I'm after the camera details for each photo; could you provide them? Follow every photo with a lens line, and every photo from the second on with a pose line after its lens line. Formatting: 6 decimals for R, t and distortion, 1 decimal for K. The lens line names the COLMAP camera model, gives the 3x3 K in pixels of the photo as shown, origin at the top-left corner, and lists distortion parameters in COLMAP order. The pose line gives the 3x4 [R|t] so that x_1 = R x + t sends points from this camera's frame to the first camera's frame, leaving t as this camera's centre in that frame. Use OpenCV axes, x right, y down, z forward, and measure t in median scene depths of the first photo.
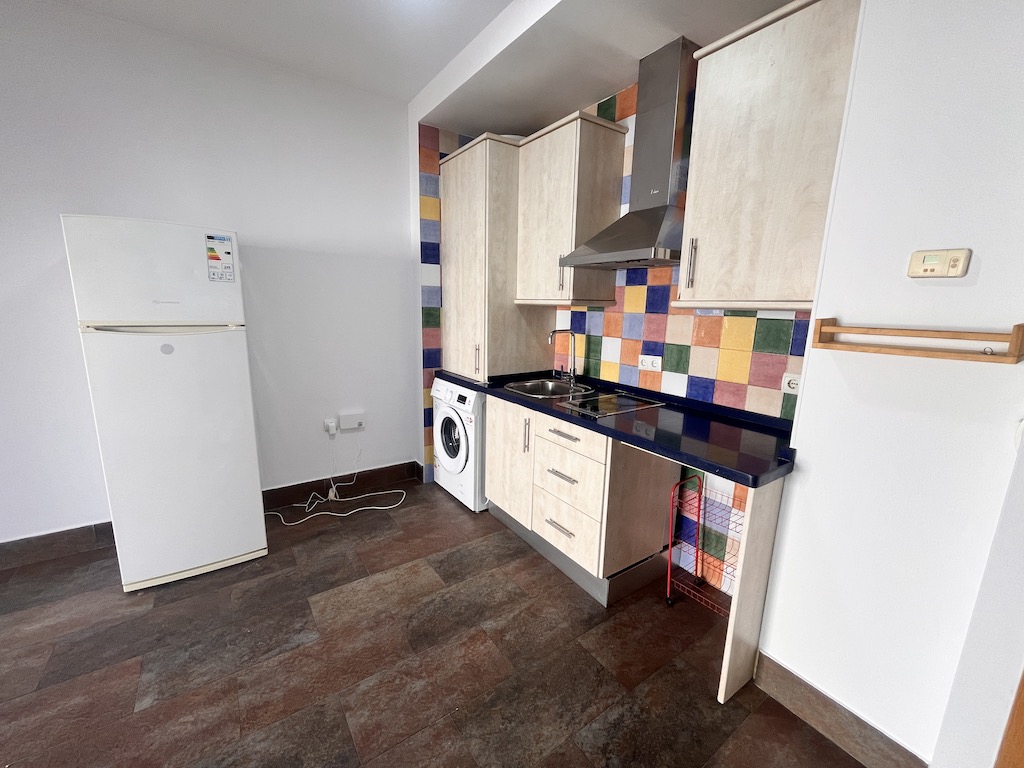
lens RADIAL K [[418.0, 0, 509.1], [0, 418.0, 387.7], [0, 0, 1]] dist [-0.004248, 0.000479]
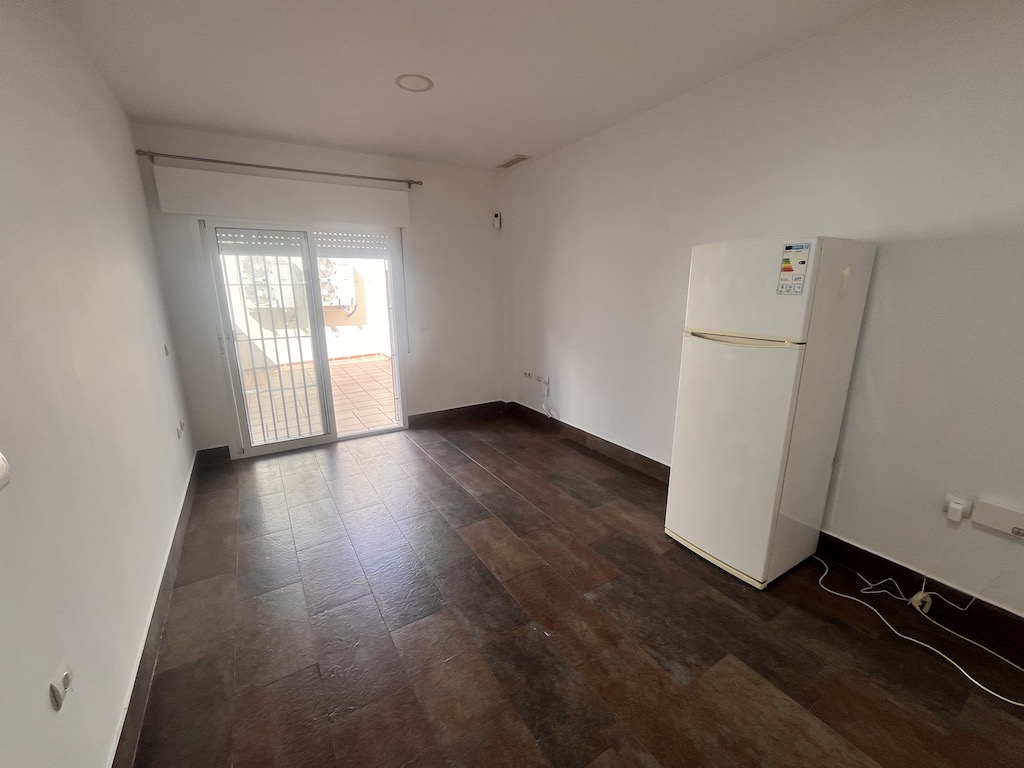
lens RADIAL K [[418.0, 0, 510.3], [0, 418.0, 387.7], [0, 0, 1]] dist [-0.004248, 0.000479]
pose [[-0.057012, 0.218726, -0.974119, 0.260533], [-0.184040, 0.956683, 0.225582, -0.138226], [0.981264, 0.192138, -0.014288, 0.407789]]
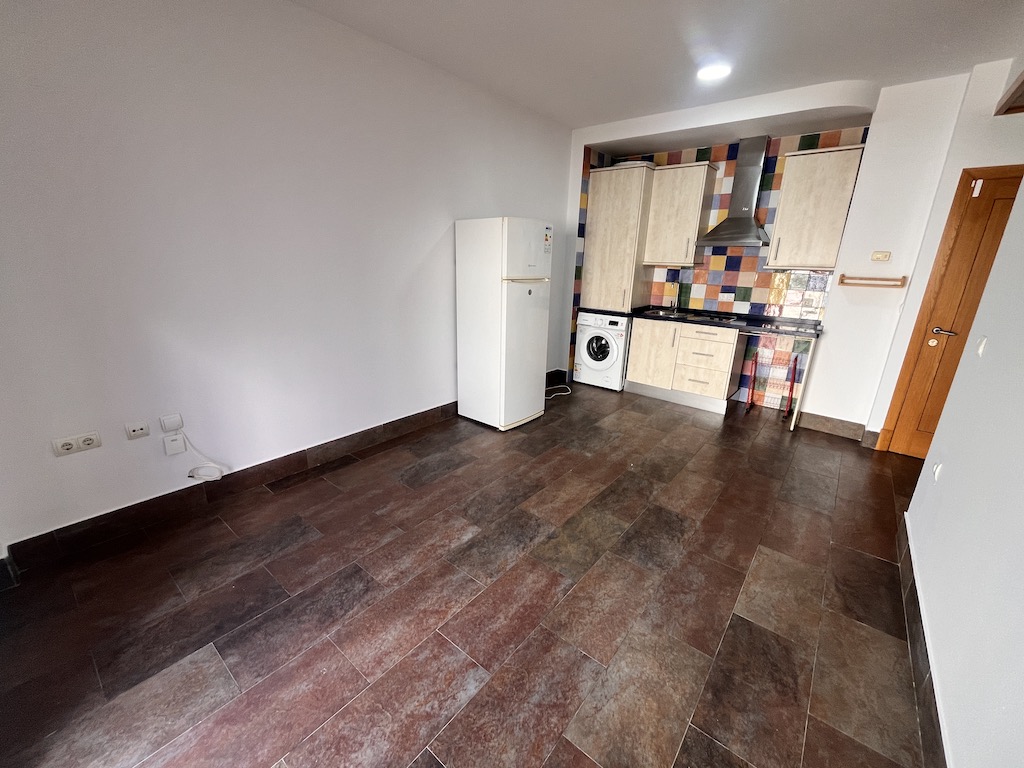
lens RADIAL K [[418.0, 0, 510.8], [0, 418.0, 389.0], [0, 0, 1]] dist [-0.004248, 0.000479]
pose [[0.962182, -0.076477, 0.261451, -1.217449], [0.046909, 0.991961, 0.117528, 0.091578], [-0.268337, -0.100819, 0.958035, -0.647614]]
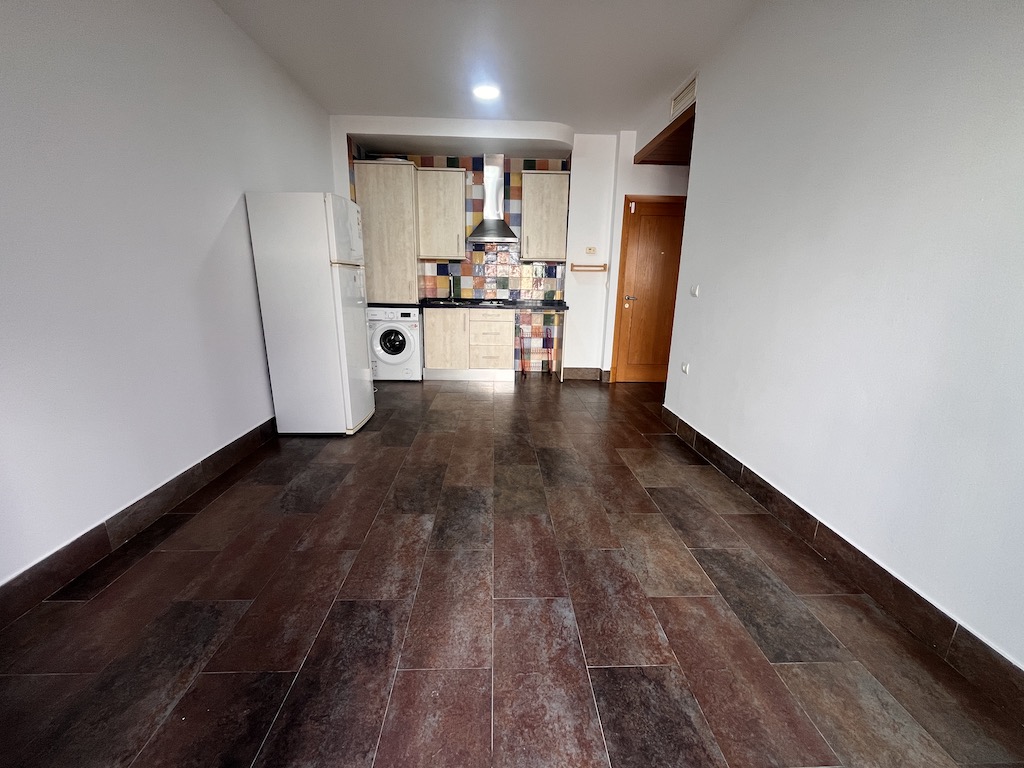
lens RADIAL K [[418.0, 0, 510.9], [0, 418.0, 388.9], [0, 0, 1]] dist [-0.004248, 0.000479]
pose [[0.541369, -0.223911, 0.810422, -1.676629], [0.159477, 0.973735, 0.162501, 0.141199], [-0.825522, 0.041271, 0.562858, -0.375238]]
